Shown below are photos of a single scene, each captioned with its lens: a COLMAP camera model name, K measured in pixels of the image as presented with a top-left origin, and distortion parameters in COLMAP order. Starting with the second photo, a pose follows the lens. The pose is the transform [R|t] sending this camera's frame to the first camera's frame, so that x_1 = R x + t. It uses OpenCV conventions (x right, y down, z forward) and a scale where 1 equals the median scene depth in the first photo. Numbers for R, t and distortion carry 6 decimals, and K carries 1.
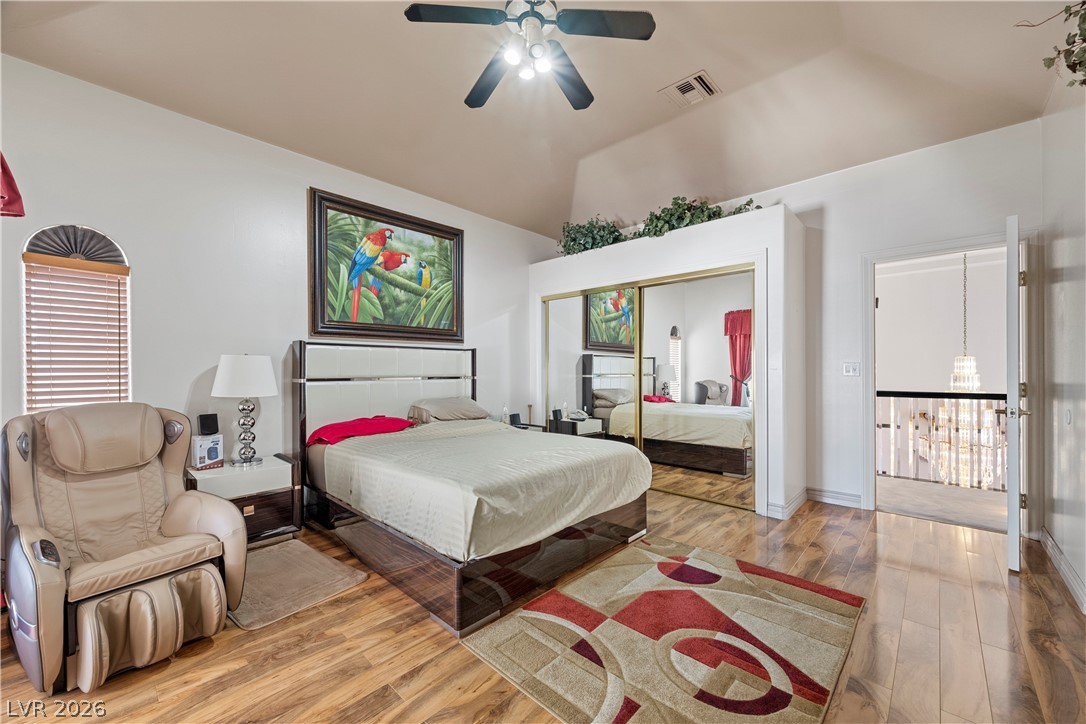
lens RADIAL K [[424.2, 0, 539.0], [0, 424.2, 369.6], [0, 0, 1]] dist [-0.001353, 0.000933]
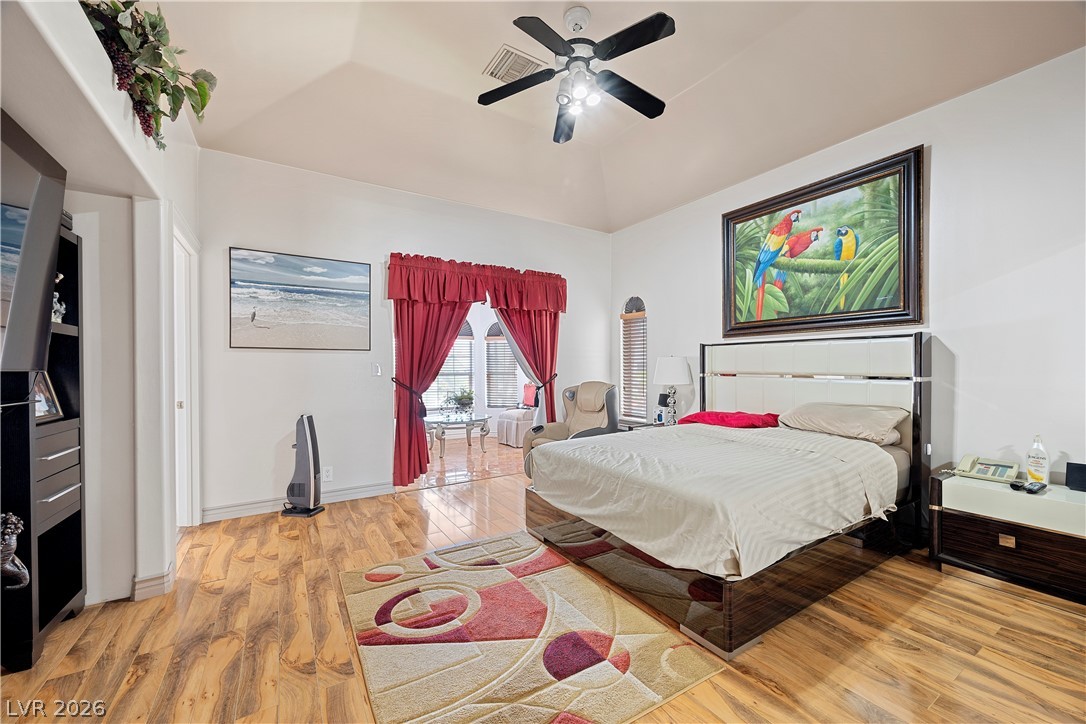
lens RADIAL K [[424.2, 0, 537.9], [0, 424.2, 364.9], [0, 0, 1]] dist [-0.001353, 0.000933]
pose [[-0.258494, 0.001466, -0.966012, 0.679359], [0.004454, 0.999990, 0.000326, -0.005458], [0.966002, -0.004219, -0.258498, 0.718033]]
